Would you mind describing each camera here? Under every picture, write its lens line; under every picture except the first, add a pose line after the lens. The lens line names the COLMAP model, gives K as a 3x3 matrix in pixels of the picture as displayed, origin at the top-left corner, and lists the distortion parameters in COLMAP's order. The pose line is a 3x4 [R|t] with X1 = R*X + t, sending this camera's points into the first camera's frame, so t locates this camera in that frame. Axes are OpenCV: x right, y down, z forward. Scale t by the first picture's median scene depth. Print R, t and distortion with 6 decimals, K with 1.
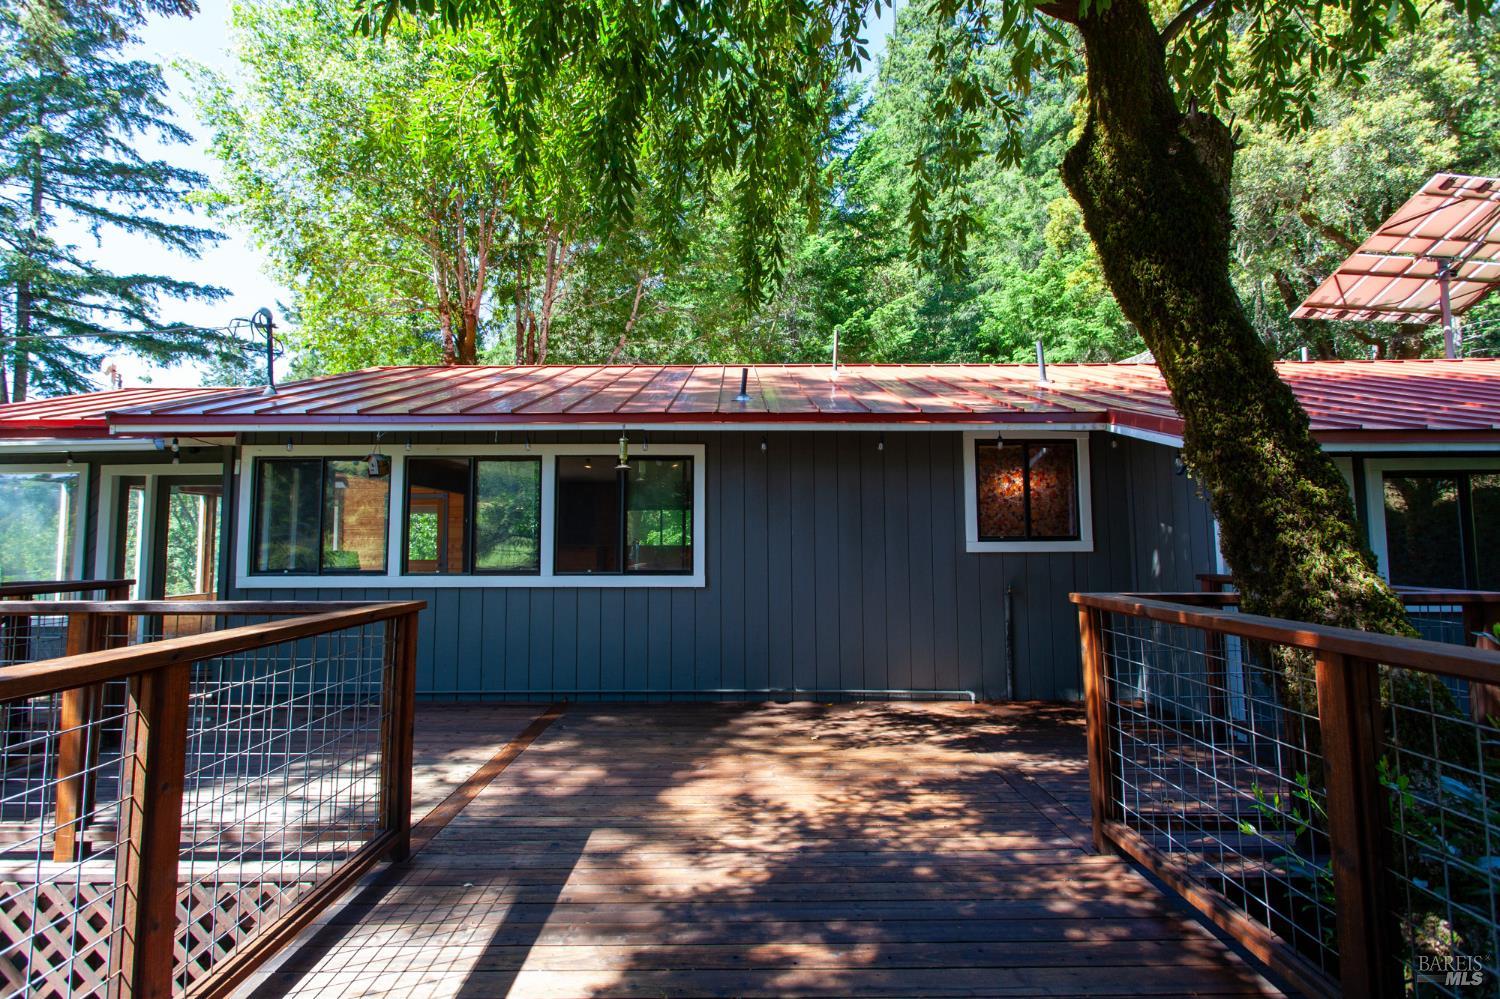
lens RADIAL K [[715.9, 0, 726.9], [0, 715.9, 495.7], [0, 0, 1]] dist [-0.000431, 0.000583]
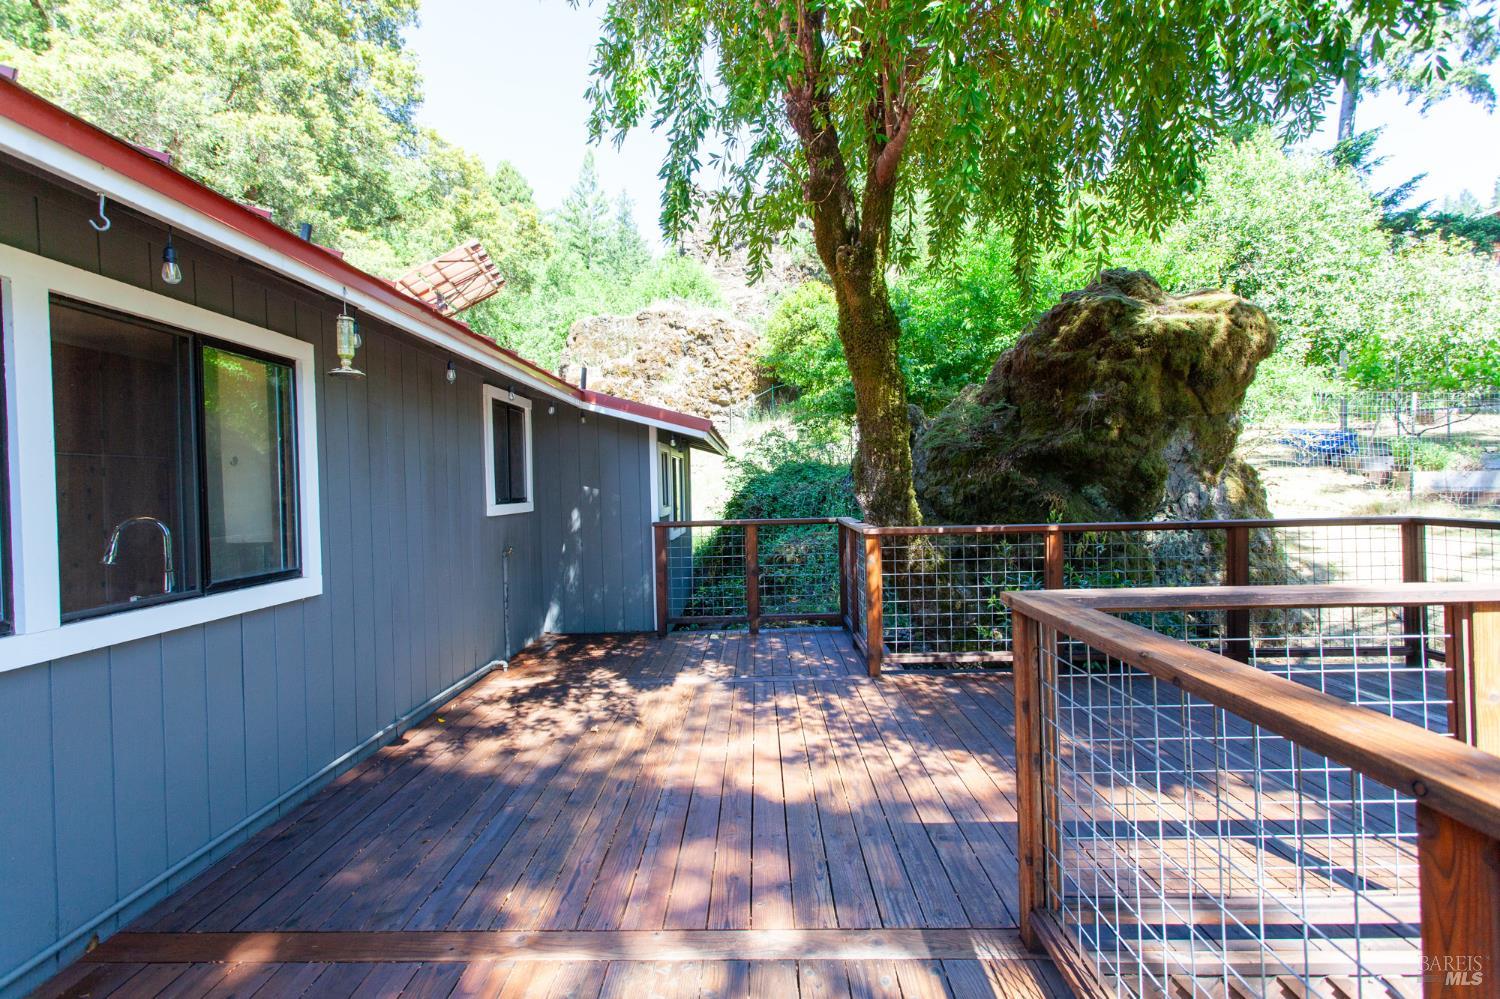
lens RADIAL K [[715.9, 0, 726.9], [0, 715.9, 495.7], [0, 0, 1]] dist [-0.000431, 0.000583]
pose [[0.010286, -0.010092, 0.999896, -1.026638], [-0.046667, 0.998855, 0.010562, 0.045685], [-0.998858, -0.046770, 0.009803, 1.146684]]
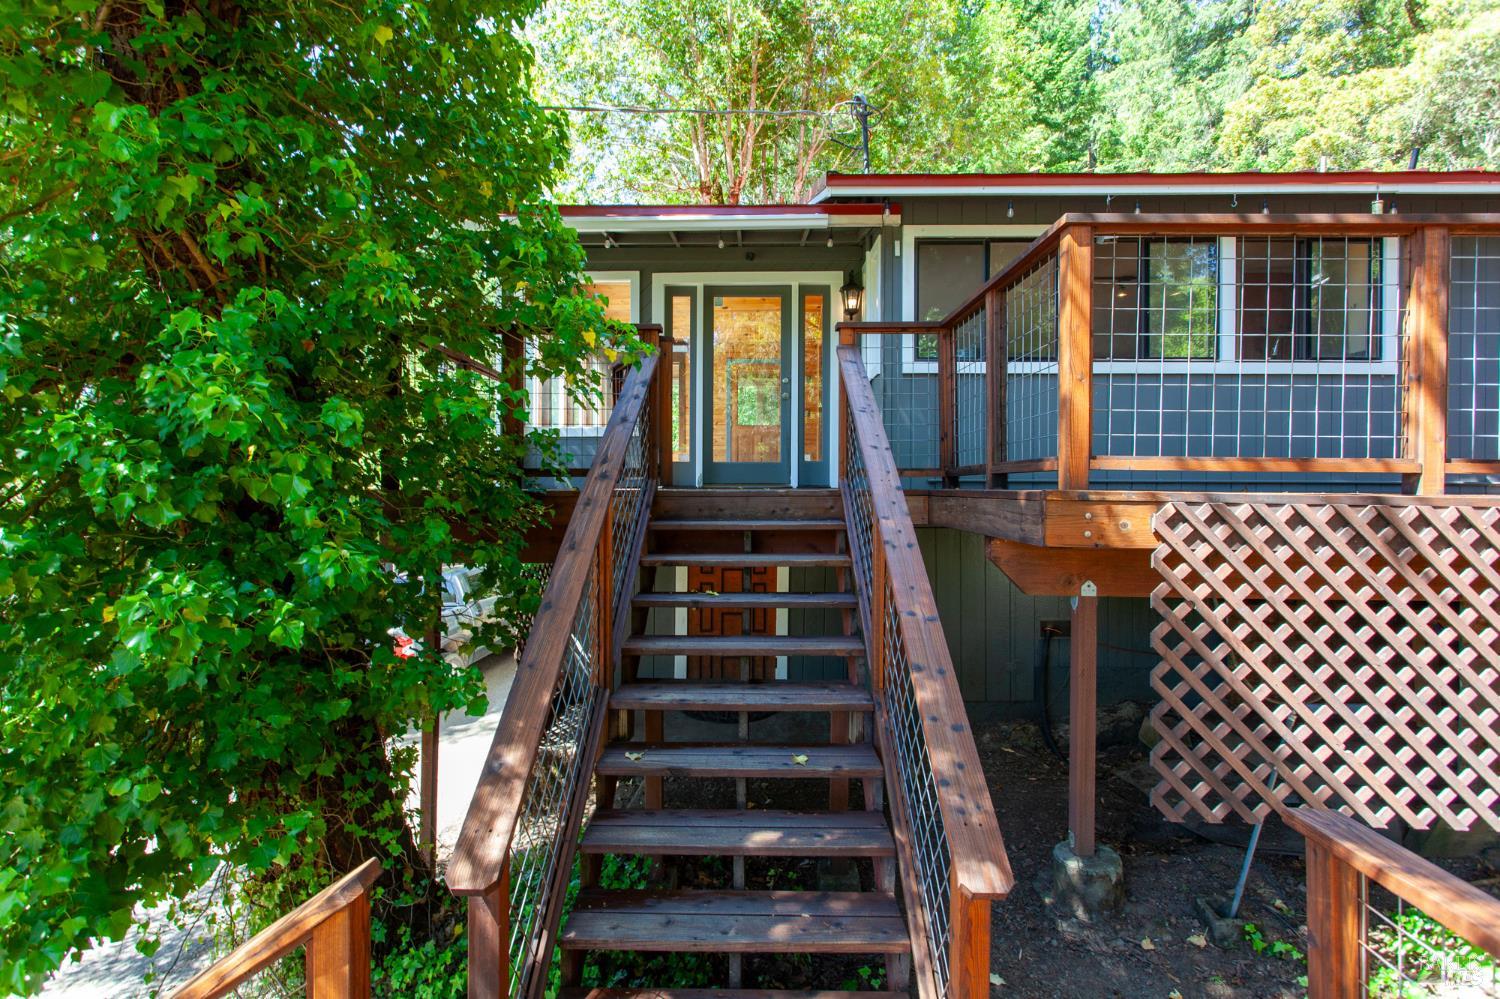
lens RADIAL K [[715.9, 0, 726.9], [0, 715.9, 495.7], [0, 0, 1]] dist [-0.000431, 0.000583]
pose [[0.999995, 0.003132, -0.000028, -1.597470], [-0.003123, 0.997831, 0.065746, 0.399106], [0.000234, -0.065746, 0.997836, 0.042836]]
